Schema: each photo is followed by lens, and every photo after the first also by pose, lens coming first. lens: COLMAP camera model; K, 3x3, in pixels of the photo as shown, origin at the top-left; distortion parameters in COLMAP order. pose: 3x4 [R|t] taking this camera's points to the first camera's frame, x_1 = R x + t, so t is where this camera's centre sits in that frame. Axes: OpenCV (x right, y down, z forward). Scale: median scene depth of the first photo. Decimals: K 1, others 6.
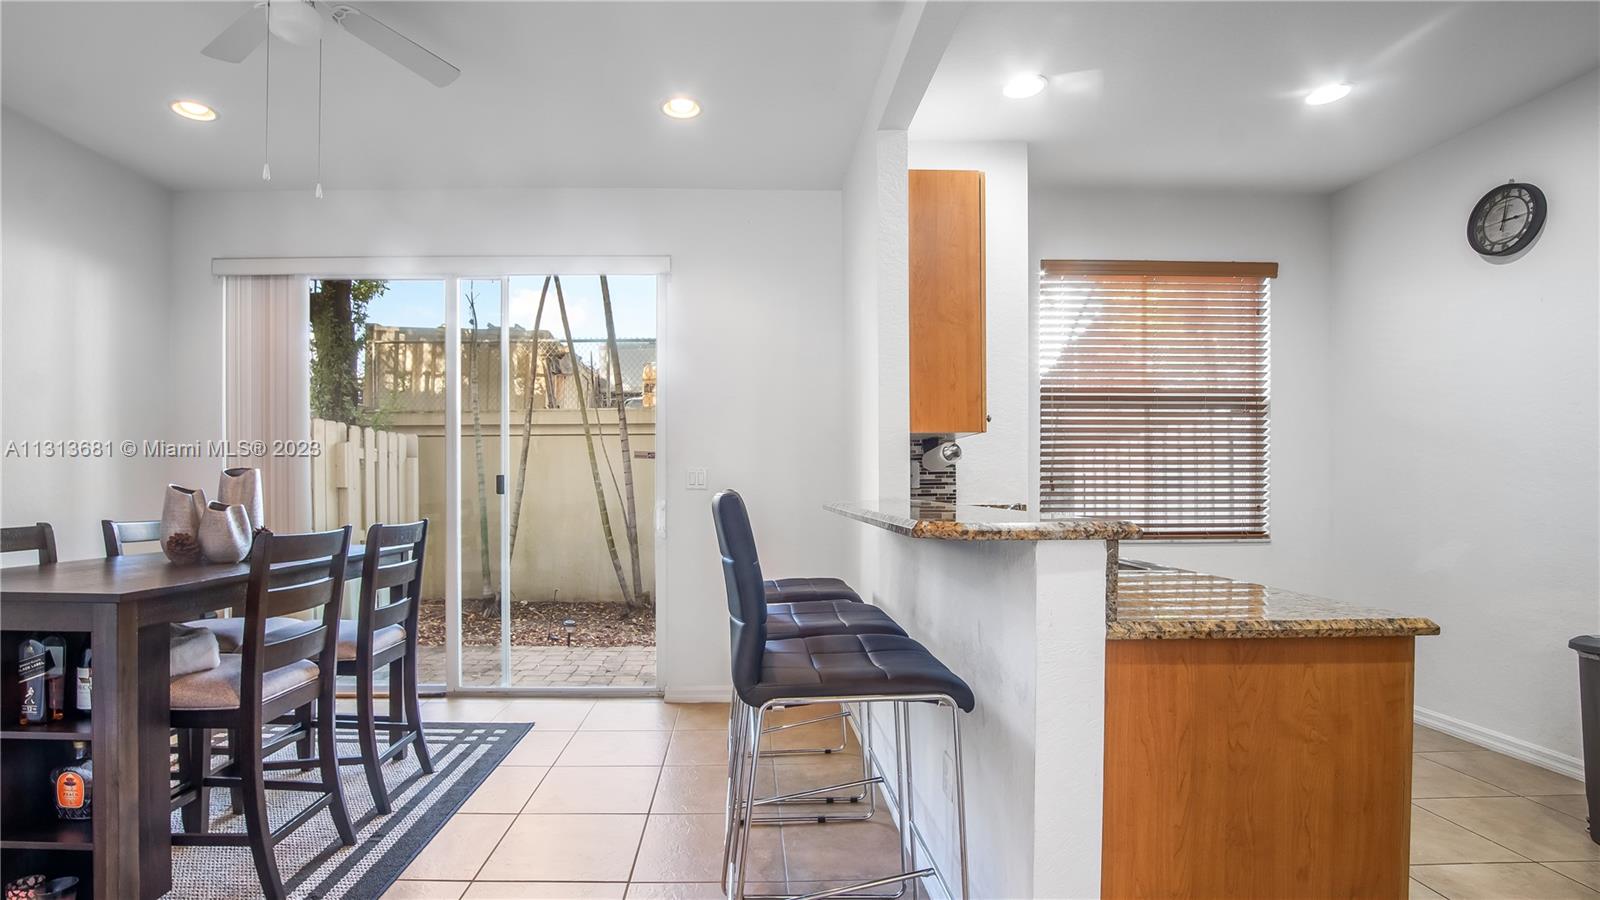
lens RADIAL K [[752.1, 0, 747.2], [0, 752.1, 503.6], [0, 0, 1]] dist [-0.036346, 0.003407]
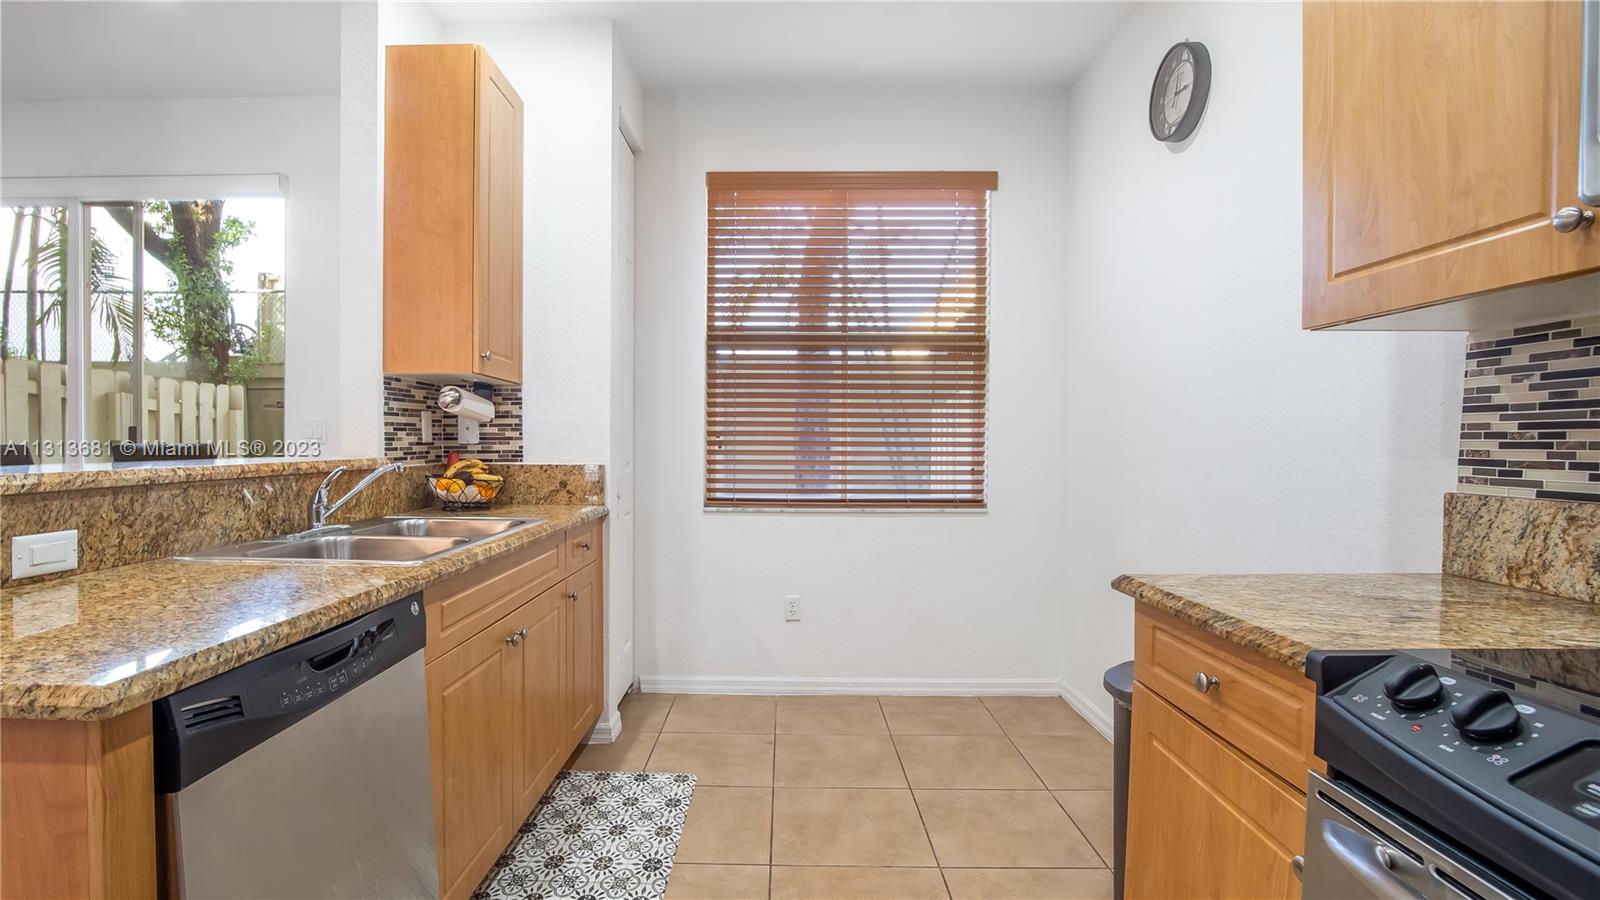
lens RADIAL K [[752.1, 0, 781.8], [0, 752.1, 455.5], [0, 0, 1]] dist [-0.036346, 0.003407]
pose [[0.999765, 0.006263, -0.020752, 0.540690], [-0.006428, 0.999948, -0.007914, -0.003284], [0.020701, 0.008046, 0.999753, 0.181788]]
